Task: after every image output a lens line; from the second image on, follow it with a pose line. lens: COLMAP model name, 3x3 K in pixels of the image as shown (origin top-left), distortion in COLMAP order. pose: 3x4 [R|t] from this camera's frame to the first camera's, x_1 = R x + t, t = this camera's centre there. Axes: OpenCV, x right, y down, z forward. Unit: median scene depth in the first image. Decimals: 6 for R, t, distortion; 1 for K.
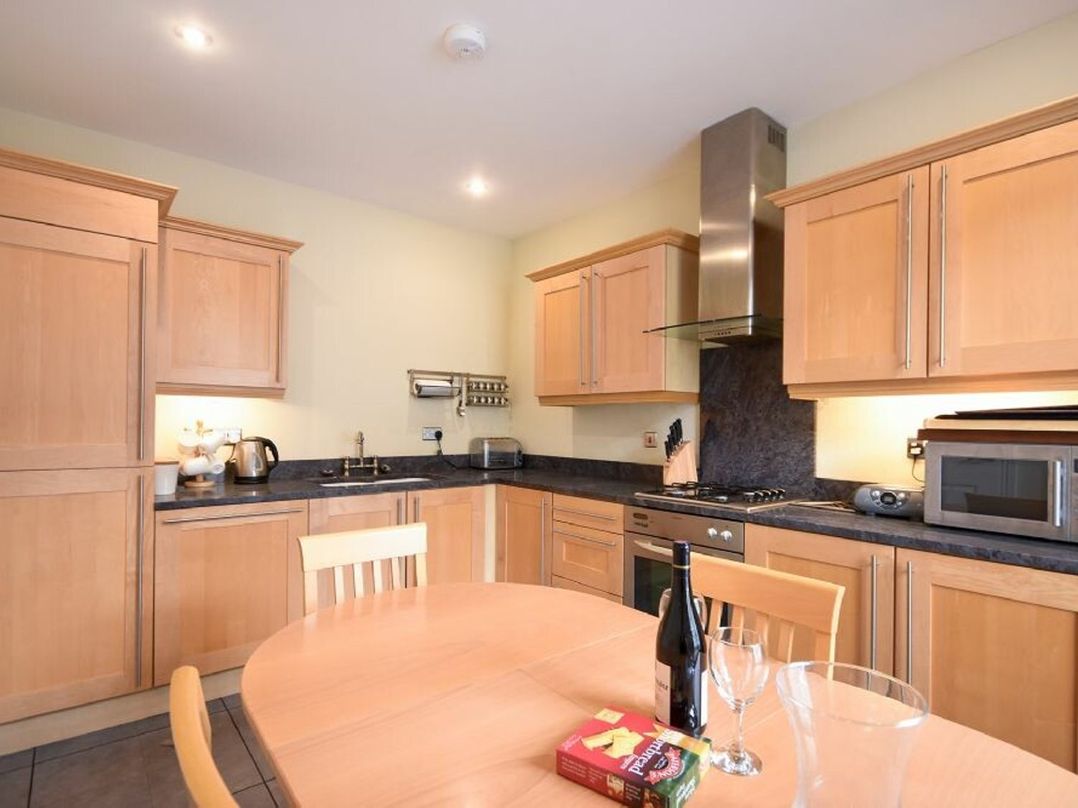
lens RADIAL K [[531.1, 0, 539.0], [0, 531.1, 404.0], [0, 0, 1]] dist [-0.001489, -0.000769]
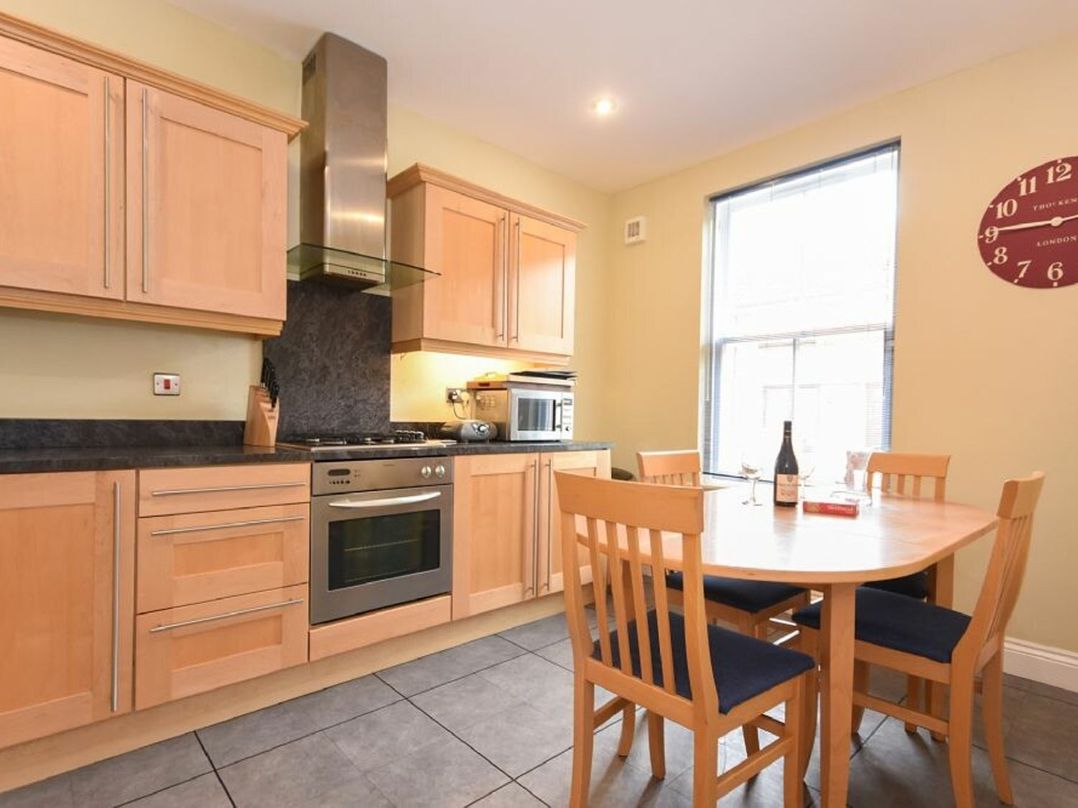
lens RADIAL K [[558.5, 0, 539.0], [0, 558.5, 404.0], [0, 0, 1]] dist [0.001488, 0.000137]
pose [[-0.034067, 0.011360, 0.999355, -0.636262], [-0.056662, 0.998305, -0.013280, 0.091929], [-0.997812, -0.057078, -0.033365, 0.671417]]
